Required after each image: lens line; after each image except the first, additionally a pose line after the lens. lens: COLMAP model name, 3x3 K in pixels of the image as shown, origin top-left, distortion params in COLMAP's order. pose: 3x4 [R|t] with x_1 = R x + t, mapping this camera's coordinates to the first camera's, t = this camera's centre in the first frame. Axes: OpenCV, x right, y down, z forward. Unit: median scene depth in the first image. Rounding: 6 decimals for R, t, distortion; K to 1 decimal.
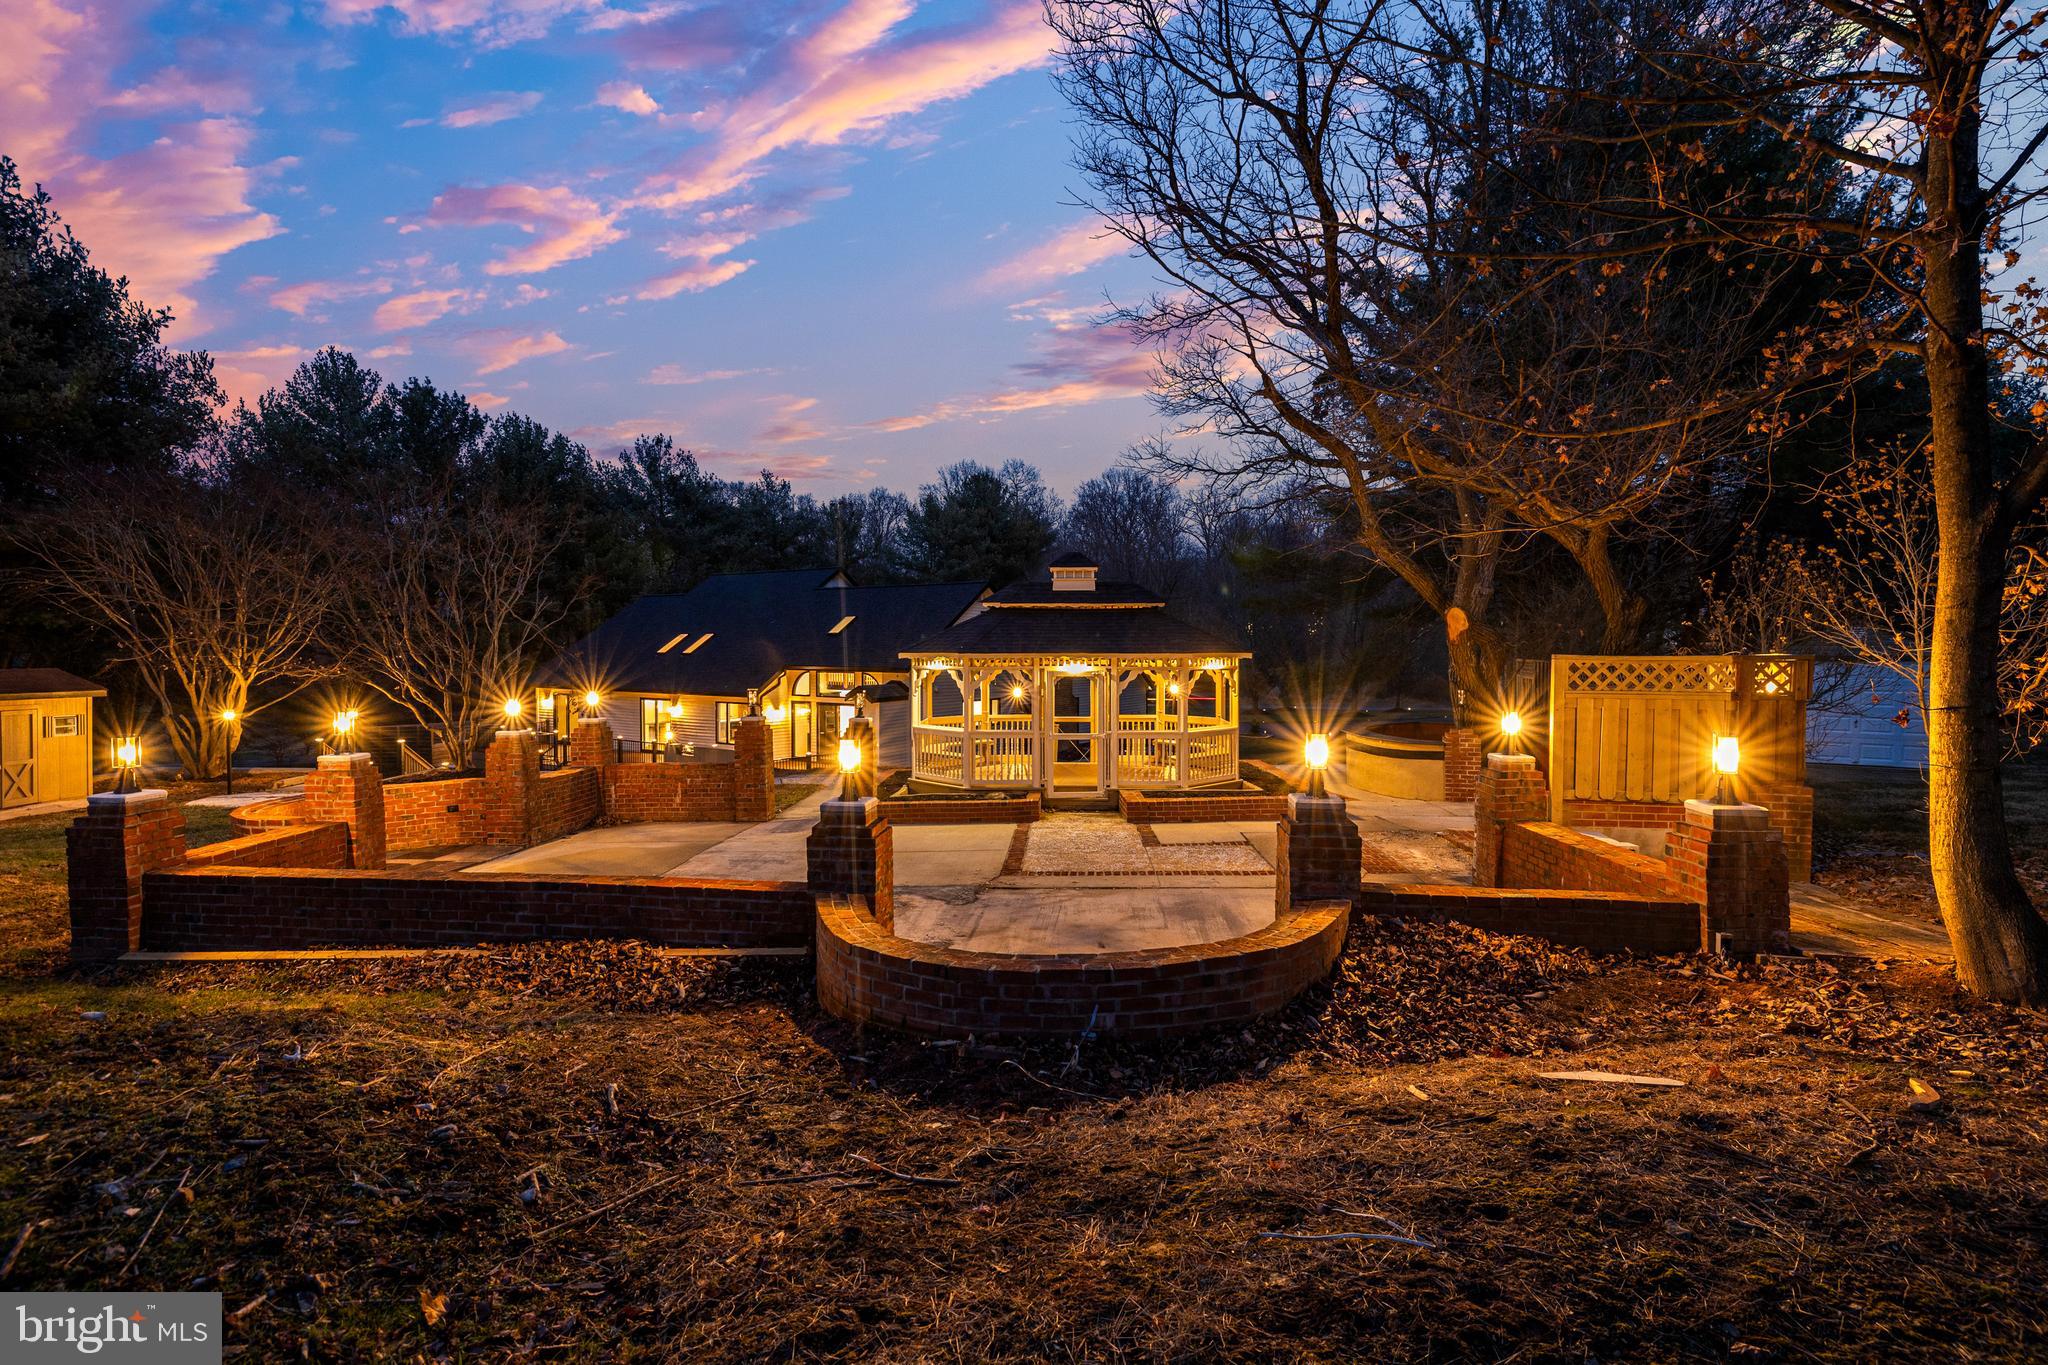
lens RADIAL K [[979.1, 0, 1024.0], [0, 979.1, 682.5], [0, 0, 1]] dist [-0.005153, 0.001201]
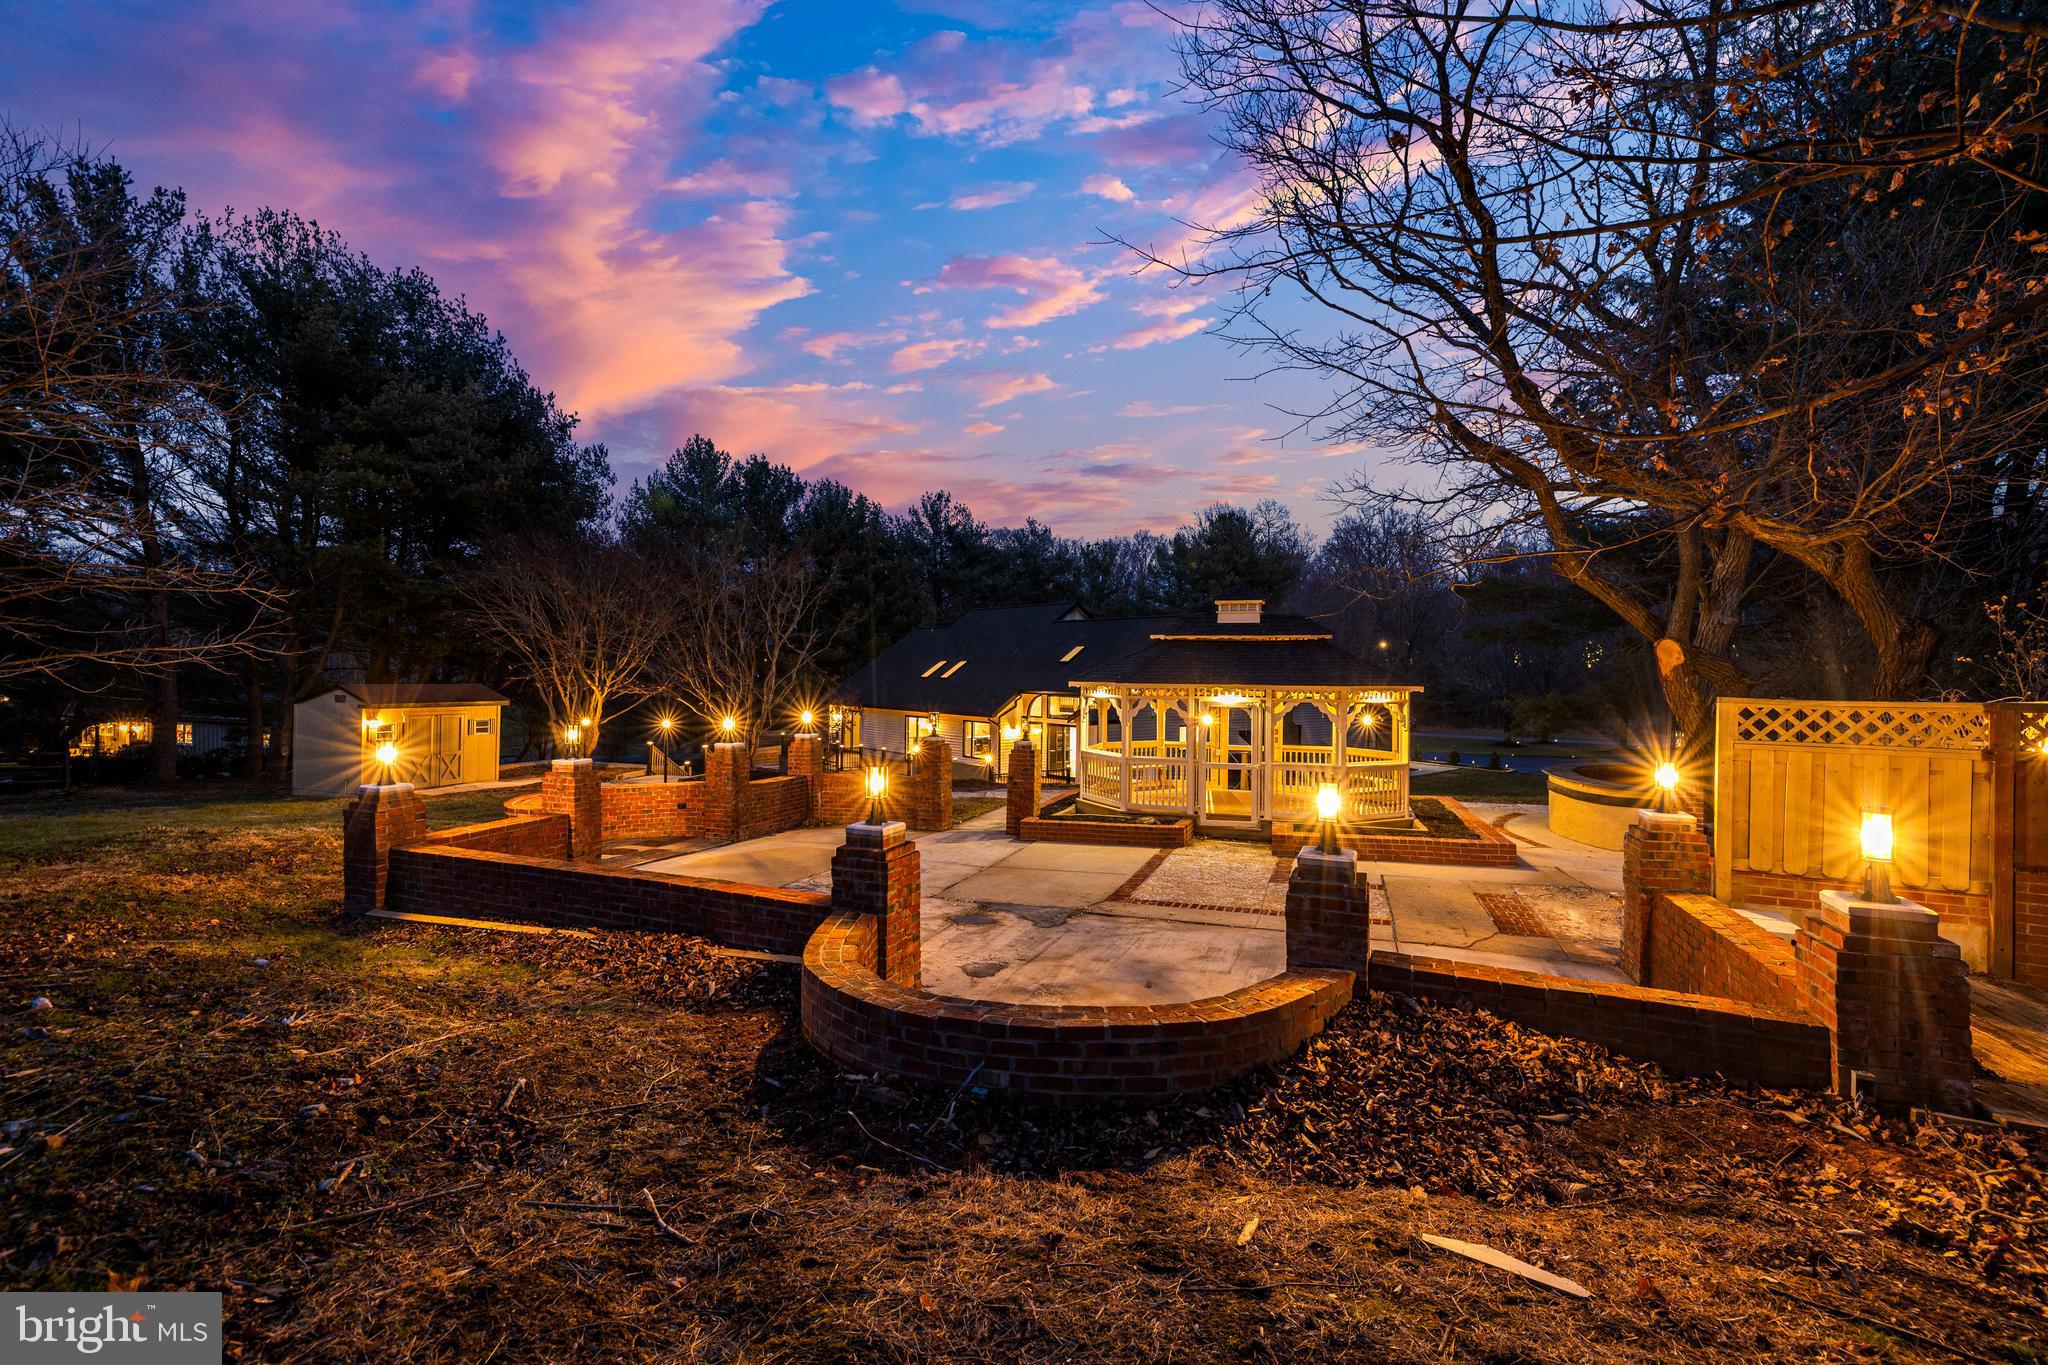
lens RADIAL K [[885.6, 0, 1024.0], [0, 885.6, 682.5], [0, 0, 1]] dist [0.007708, -0.000803]
pose [[0.957640, 0.013726, -0.287642, 0.184604], [-0.021032, 0.999530, -0.022325, -0.011061], [0.287201, 0.027429, 0.957478, 0.089633]]
